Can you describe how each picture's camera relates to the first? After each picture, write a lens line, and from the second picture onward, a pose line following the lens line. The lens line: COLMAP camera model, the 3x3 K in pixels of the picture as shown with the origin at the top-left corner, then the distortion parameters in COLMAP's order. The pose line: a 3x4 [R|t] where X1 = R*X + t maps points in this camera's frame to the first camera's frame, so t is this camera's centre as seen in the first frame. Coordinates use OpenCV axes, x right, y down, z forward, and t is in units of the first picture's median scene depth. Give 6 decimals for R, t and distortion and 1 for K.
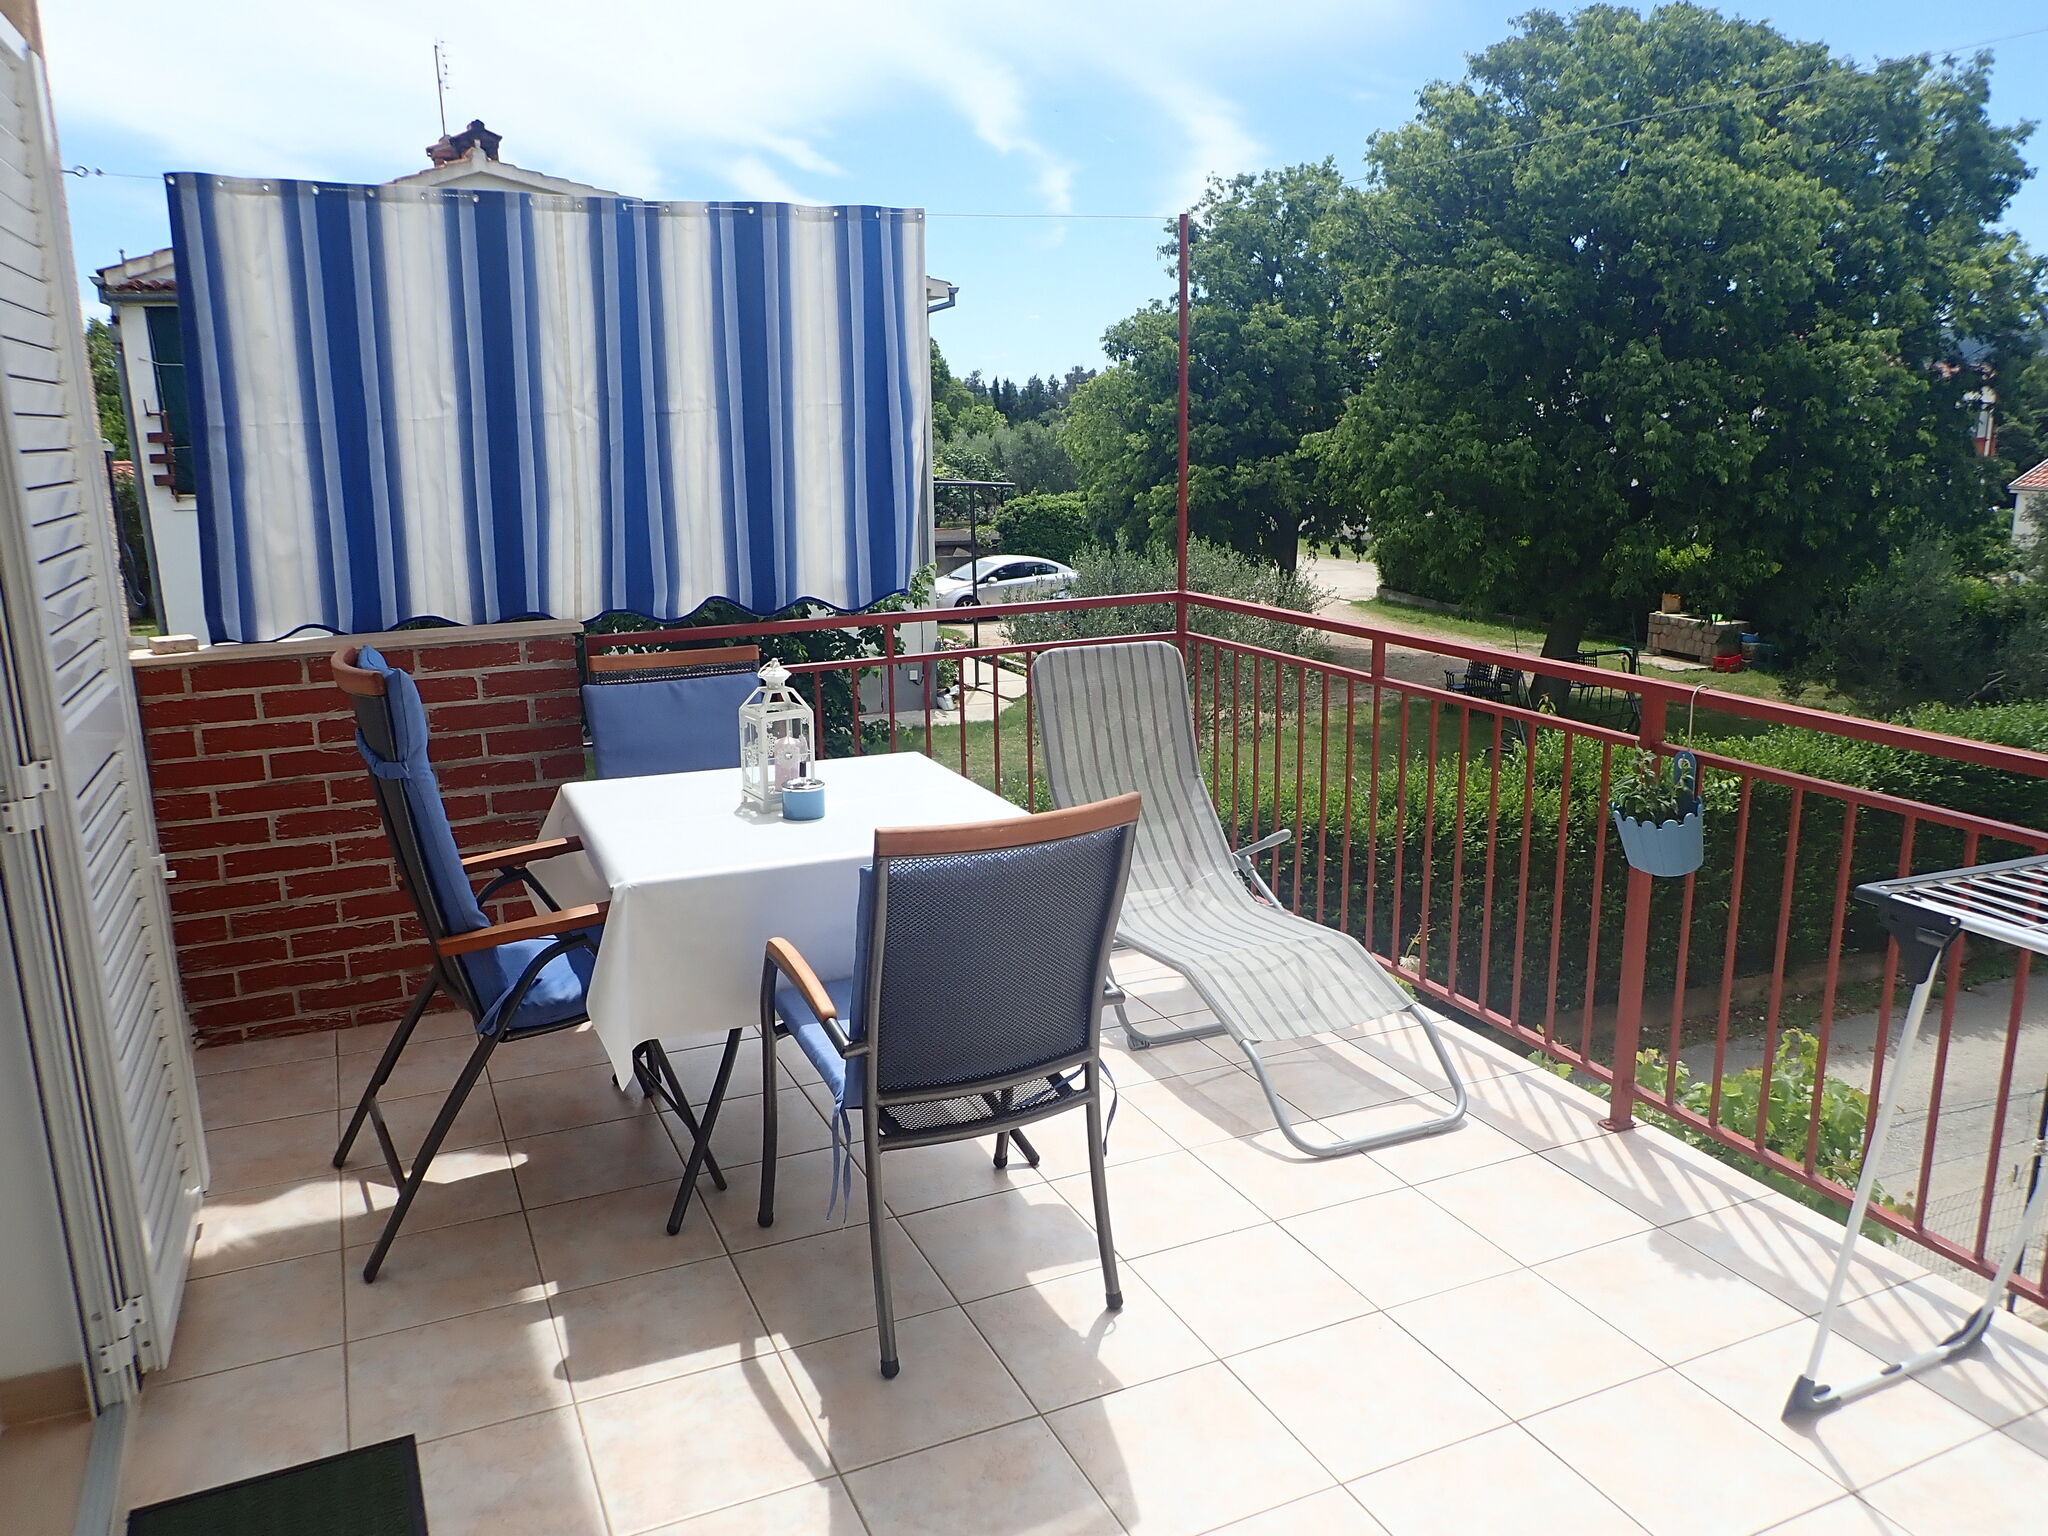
lens RADIAL K [[1474.0, 0, 1007.8], [0, 1474.0, 758.7], [0, 0, 1]] dist [-0.004471, -0.008688]
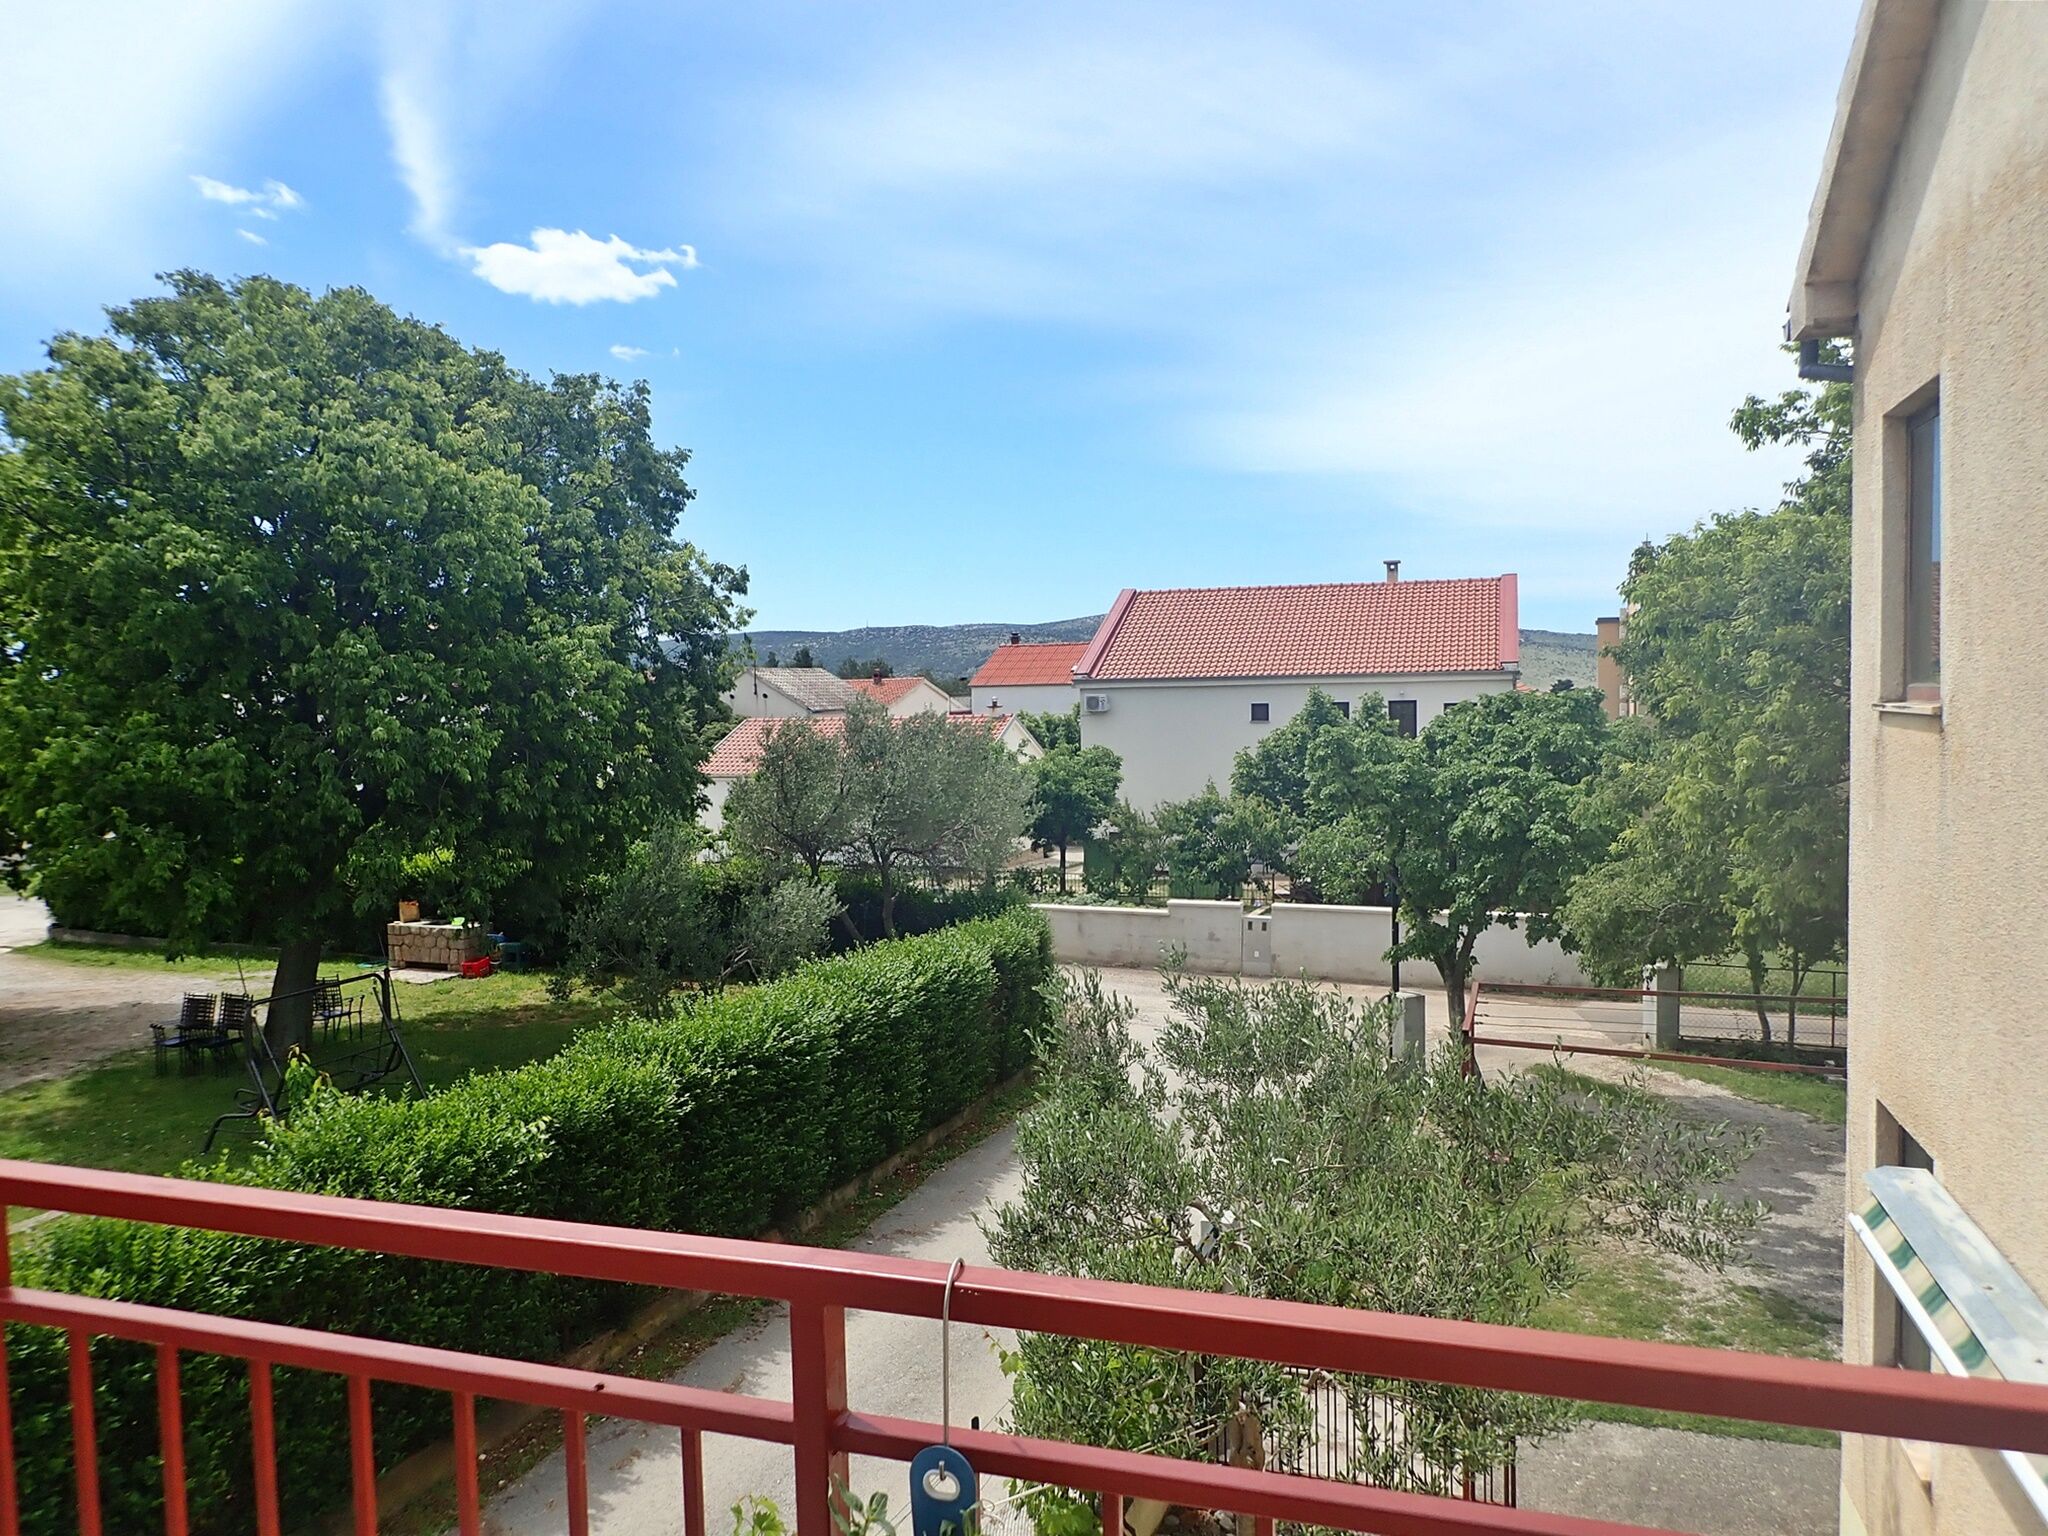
lens RADIAL K [[1474.0, 0, 1007.8], [0, 1474.0, 758.7], [0, 0, 1]] dist [-0.004471, -0.008688]
pose [[0.677925, -0.030486, 0.734498, 0.036538], [0.179127, 0.975875, -0.124826, -0.022657], [-0.712973, 0.216191, 0.667031, 0.126110]]
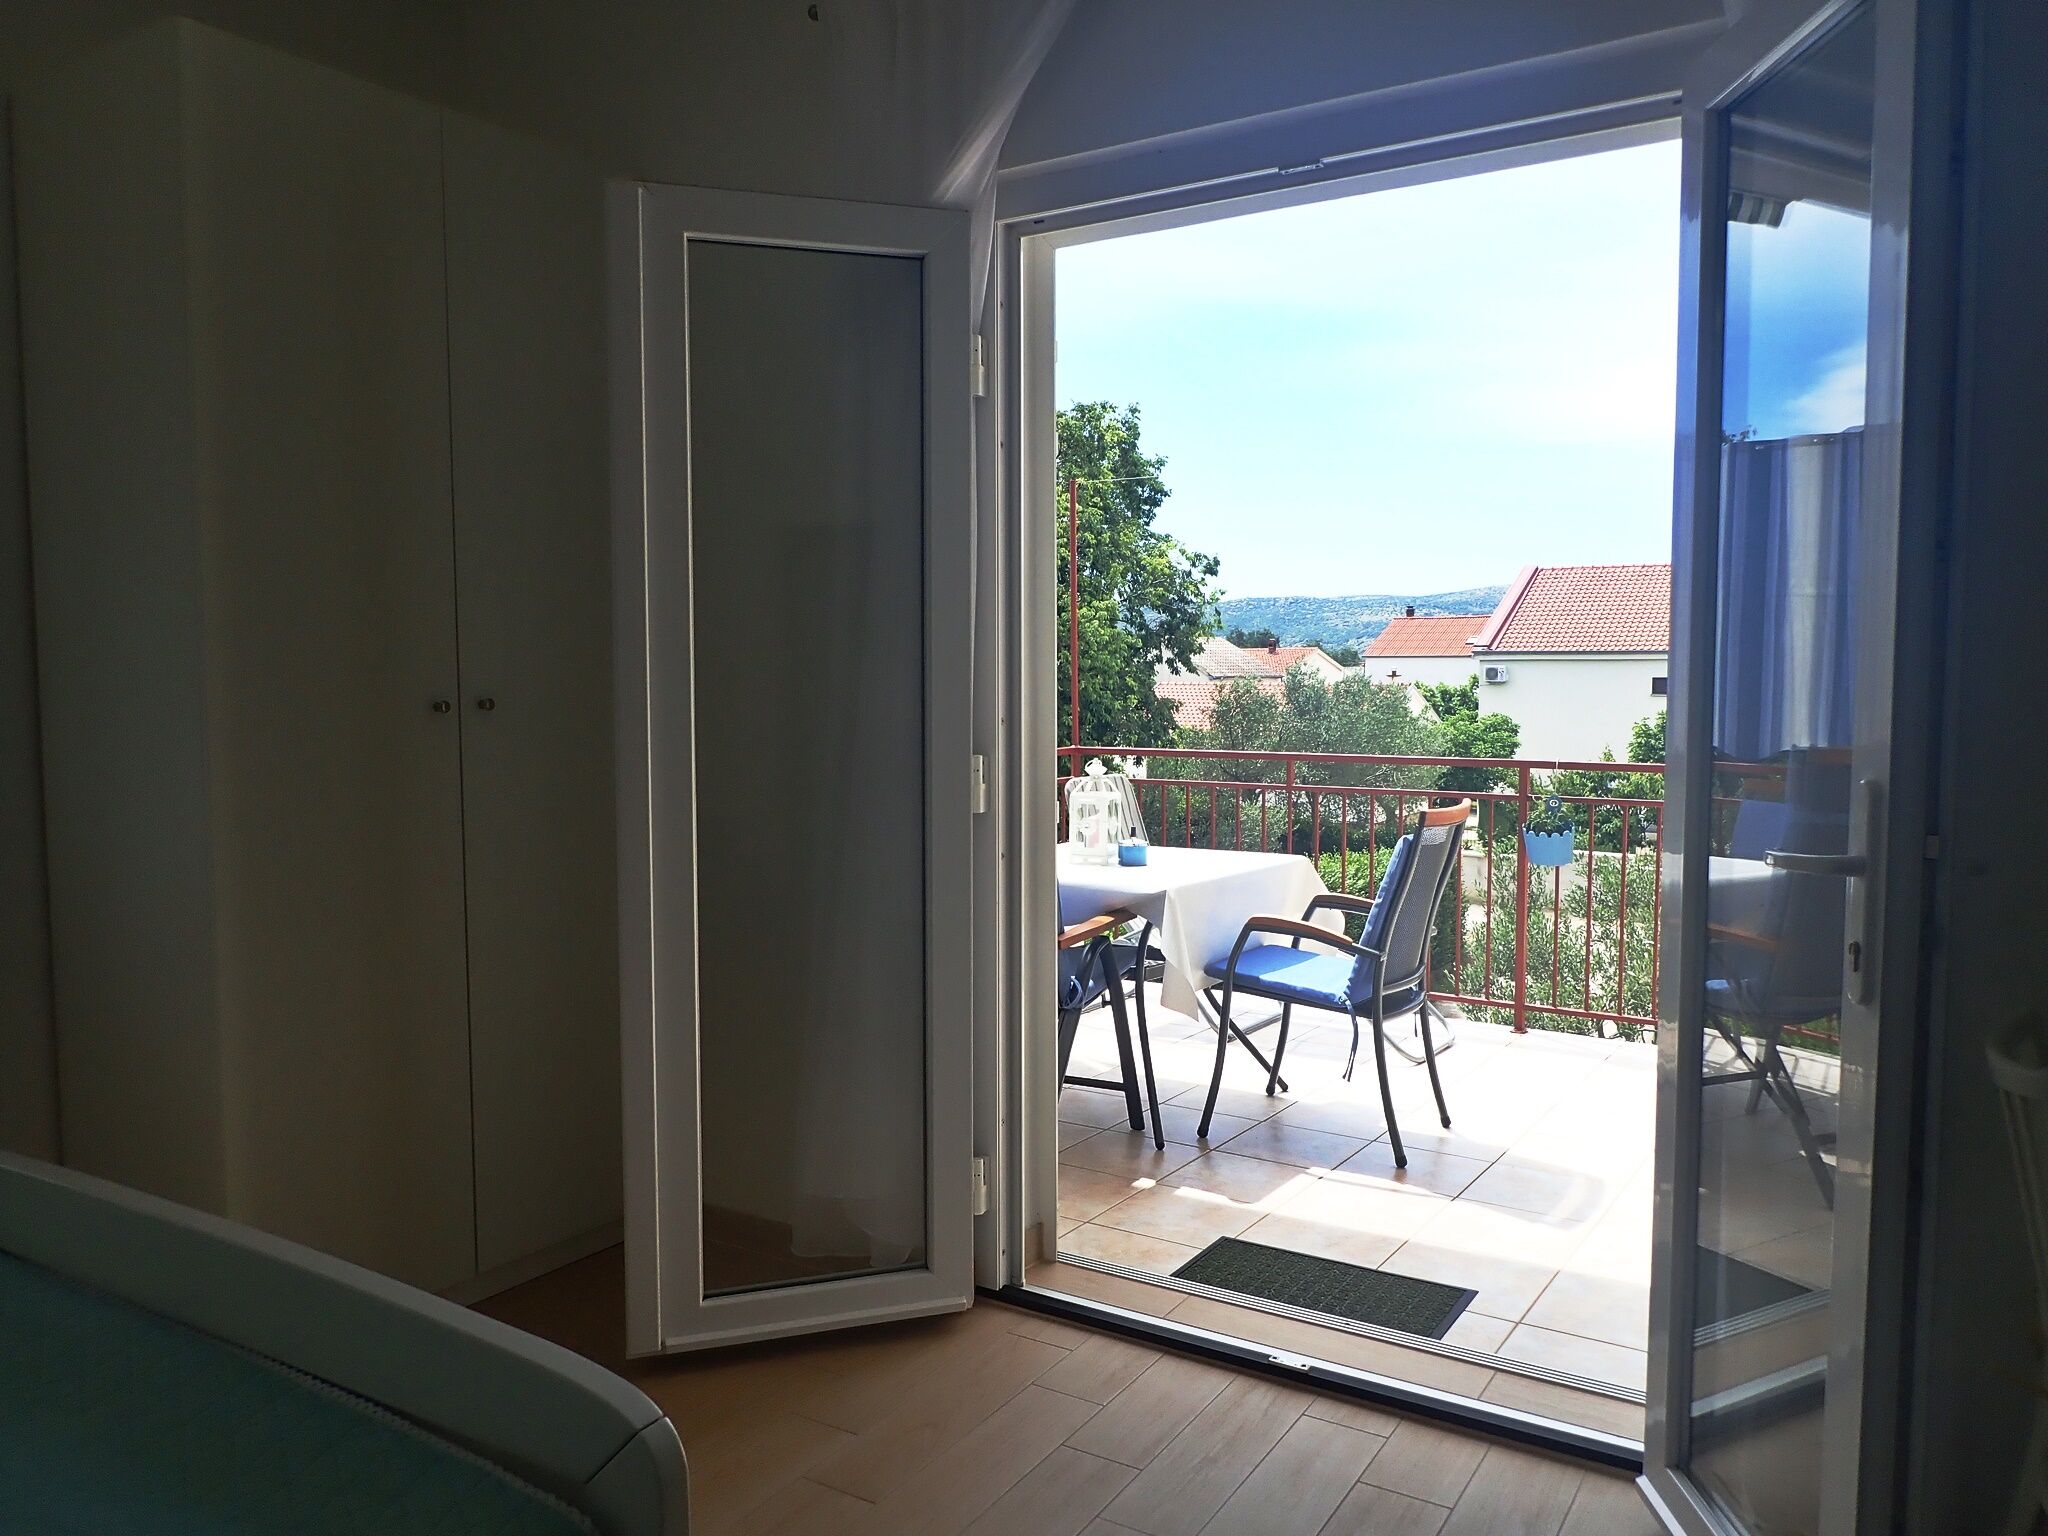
lens RADIAL K [[1530.3, 0, 972.5], [0, 1530.3, 770.1], [0, 0, 1]] dist [0.005634, -0.000247]
pose [[0.841463, -0.019009, 0.539981, -0.214964], [0.109963, 0.984490, -0.136700, 0.025856], [-0.529007, 0.174406, 0.830502, -0.036501]]
